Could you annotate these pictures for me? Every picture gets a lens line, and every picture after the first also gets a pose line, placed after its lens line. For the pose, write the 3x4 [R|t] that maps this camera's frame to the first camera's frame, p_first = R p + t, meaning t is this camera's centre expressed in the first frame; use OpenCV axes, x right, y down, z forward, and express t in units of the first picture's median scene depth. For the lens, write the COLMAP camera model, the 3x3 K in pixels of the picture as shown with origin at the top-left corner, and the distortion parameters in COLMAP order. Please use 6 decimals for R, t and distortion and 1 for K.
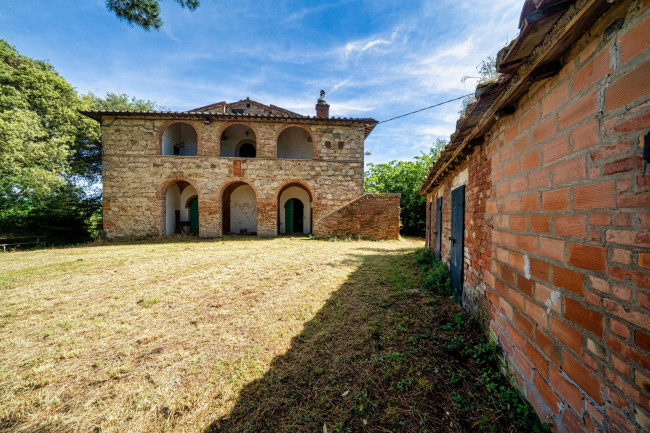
lens RADIAL K [[227.7, 0, 318.0], [0, 227.7, 216.6], [0, 0, 1]] dist [-0.012210, -0.000207]
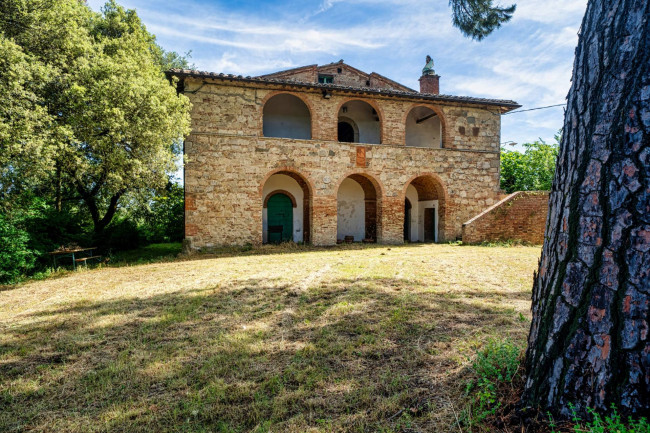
lens RADIAL K [[381.0, 0, 326.8], [0, 381.0, 216.4], [0, 0, 1]] dist [0.042365, 0.000701]
pose [[0.982462, -0.000741, 0.186464, -0.717775], [0.004960, 0.999742, -0.022159, 0.019904], [-0.186399, 0.022695, 0.982212, -0.266553]]
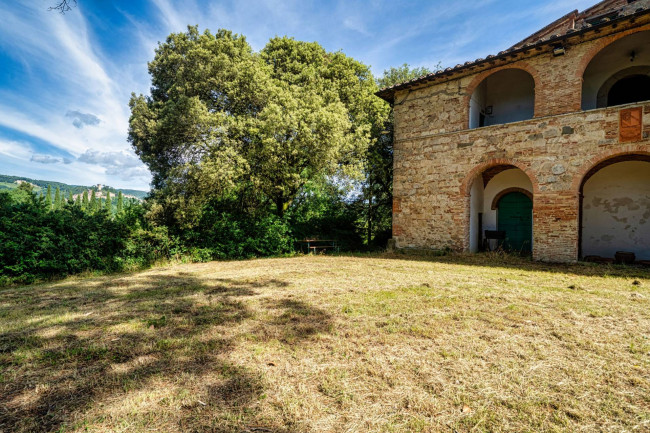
lens RADIAL K [[317.5, 0, 323.2], [0, 317.5, 217.0], [0, 0, 1]] dist [0.010858, 0.004608]
pose [[0.678583, 0.013291, -0.734403, -0.293874], [-0.026034, 0.999643, -0.005964, 0.001070], [0.734062, 0.023166, 0.678687, 0.063833]]
